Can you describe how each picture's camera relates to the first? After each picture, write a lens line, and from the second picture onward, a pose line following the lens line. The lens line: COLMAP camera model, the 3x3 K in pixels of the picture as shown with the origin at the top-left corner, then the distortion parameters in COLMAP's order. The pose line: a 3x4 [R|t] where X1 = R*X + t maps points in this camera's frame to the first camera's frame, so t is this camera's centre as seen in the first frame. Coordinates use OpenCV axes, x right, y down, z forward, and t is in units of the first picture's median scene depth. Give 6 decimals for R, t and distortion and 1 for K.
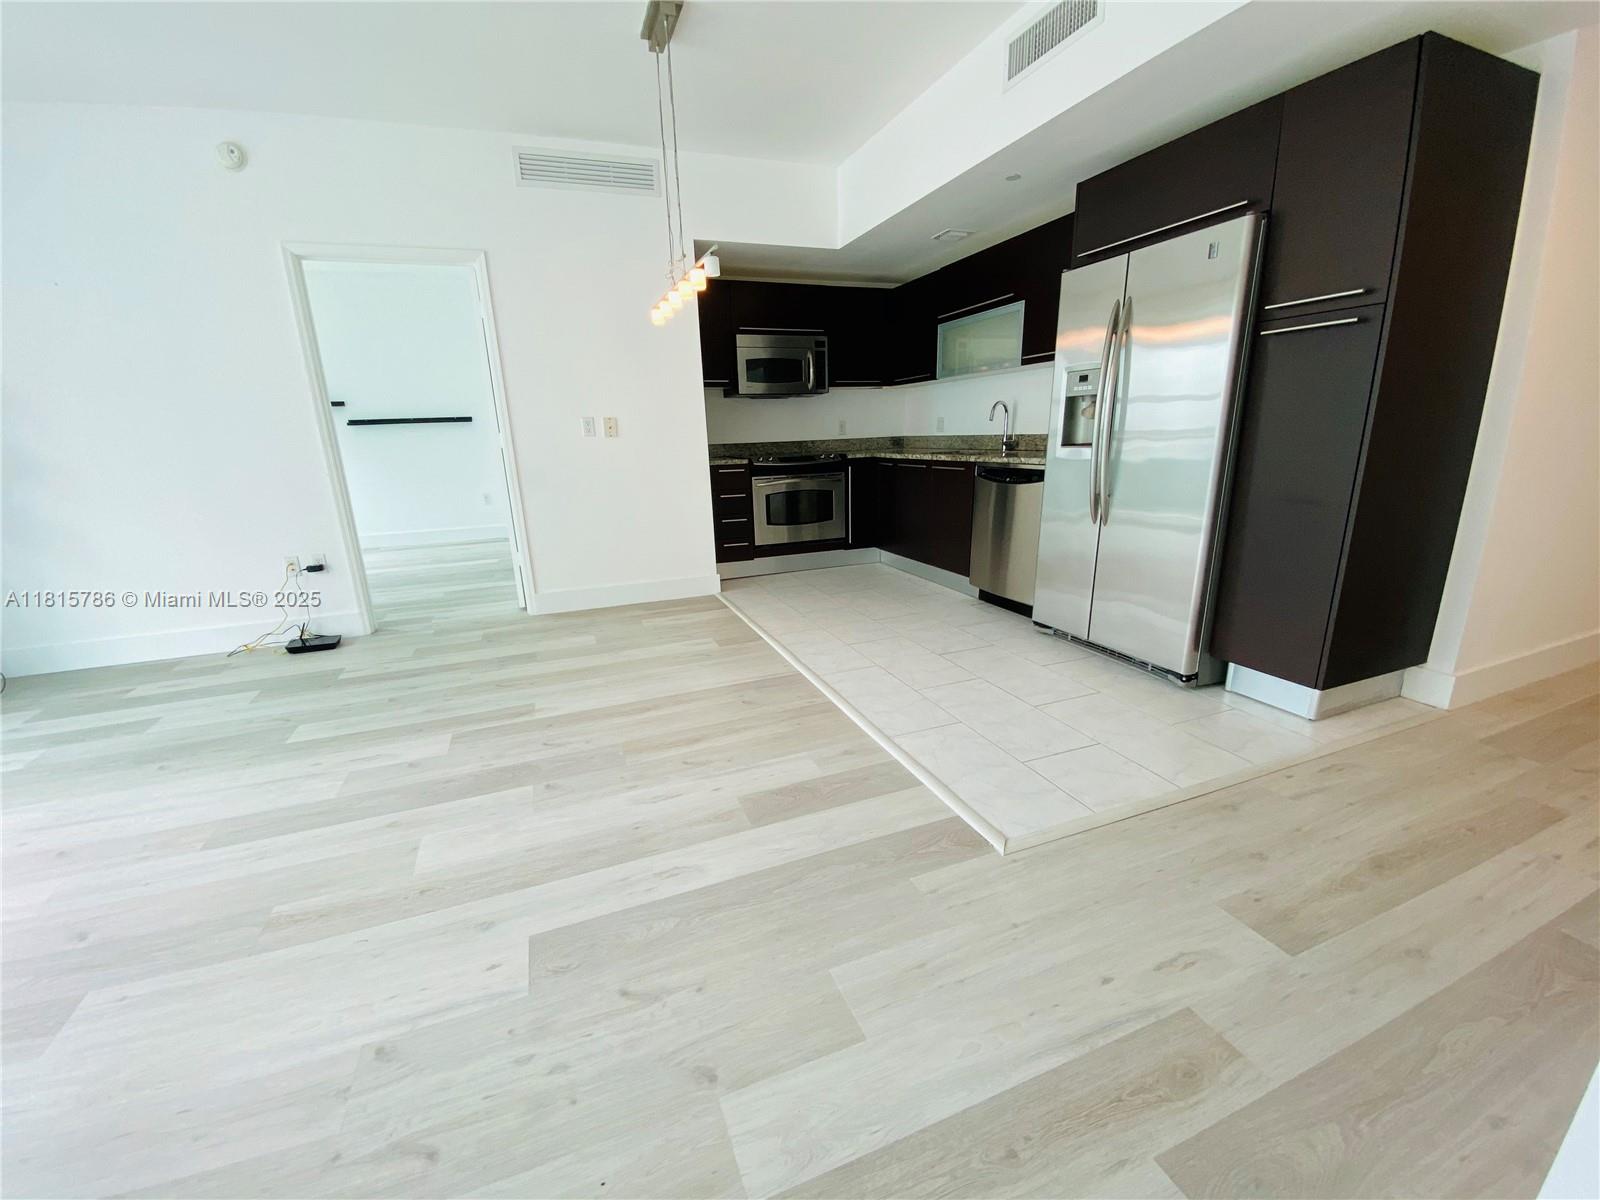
lens RADIAL K [[647.9, 0, 791.4], [0, 647.9, 610.6], [0, 0, 1]] dist [0.015621, -0.017511]
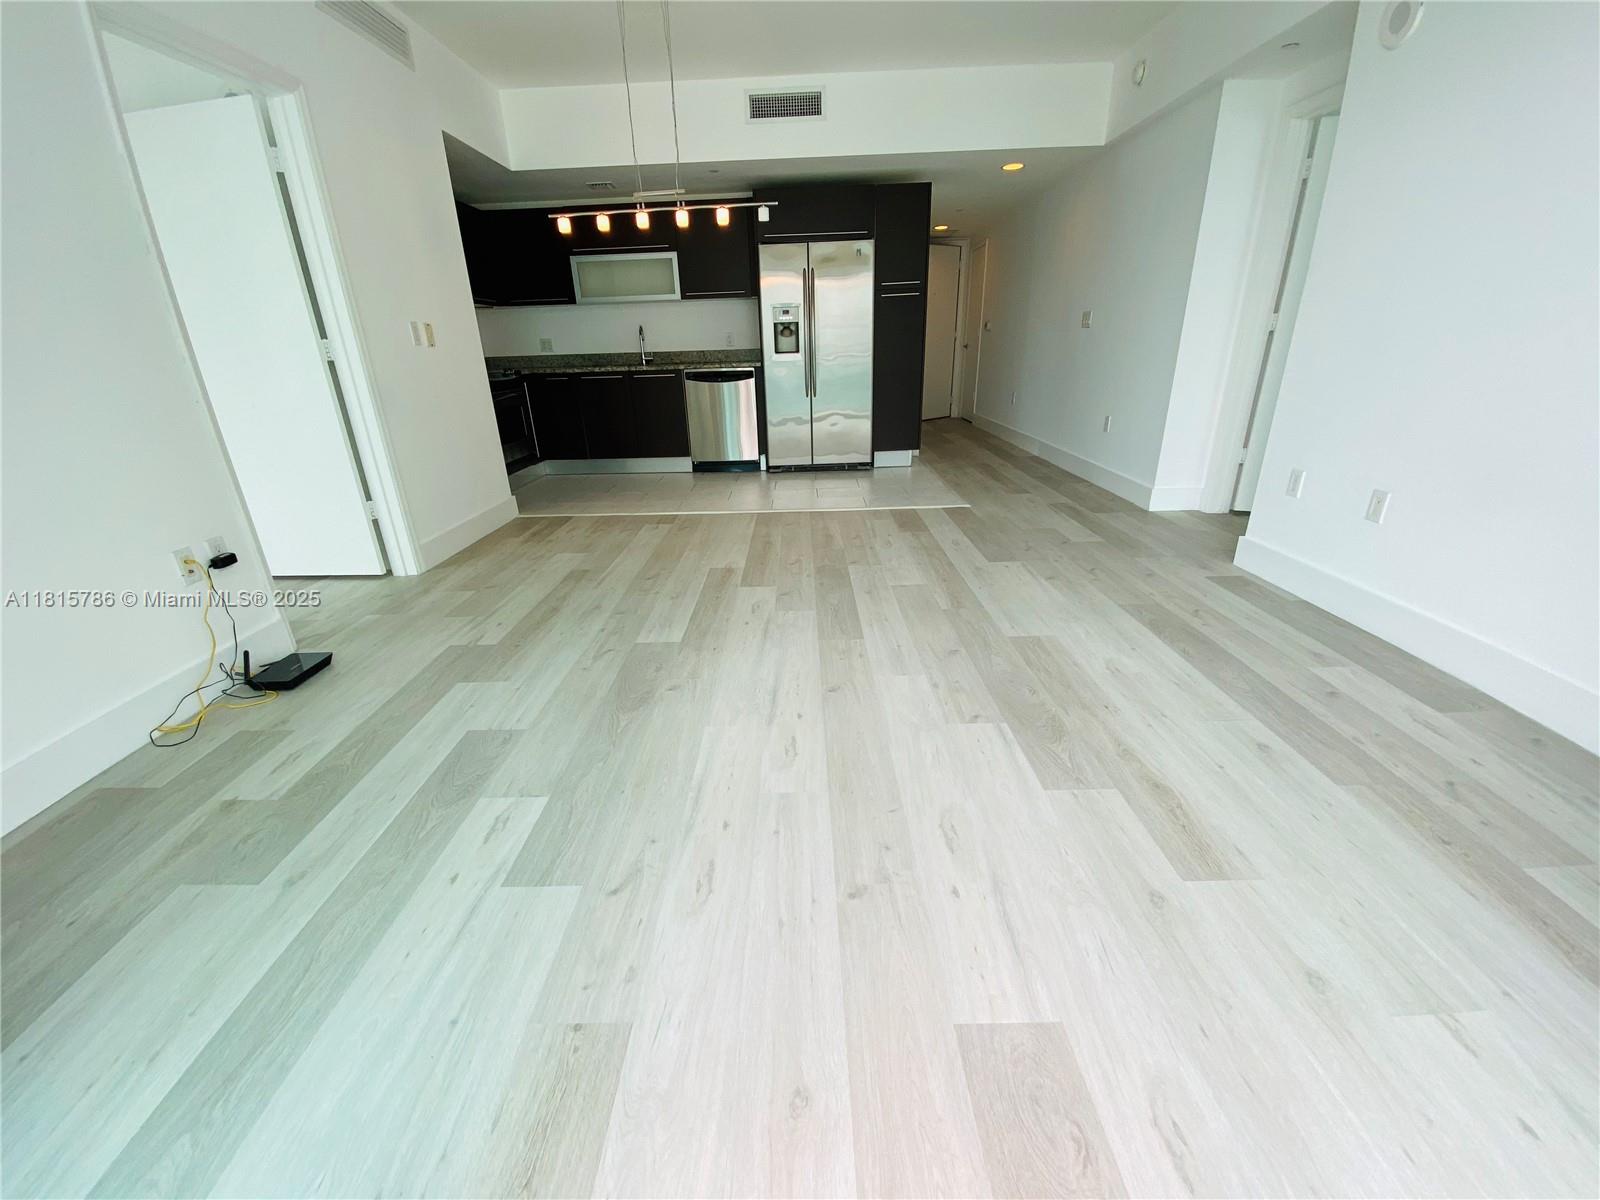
lens RADIAL K [[647.9, 0, 801.9], [0, 647.9, 609.2], [0, 0, 1]] dist [0.015621, -0.017511]
pose [[0.358495, -0.335184, 0.871282, -1.396067], [0.271924, 0.930340, 0.246018, -0.032544], [-0.893050, 0.148727, 0.424667, 0.356523]]
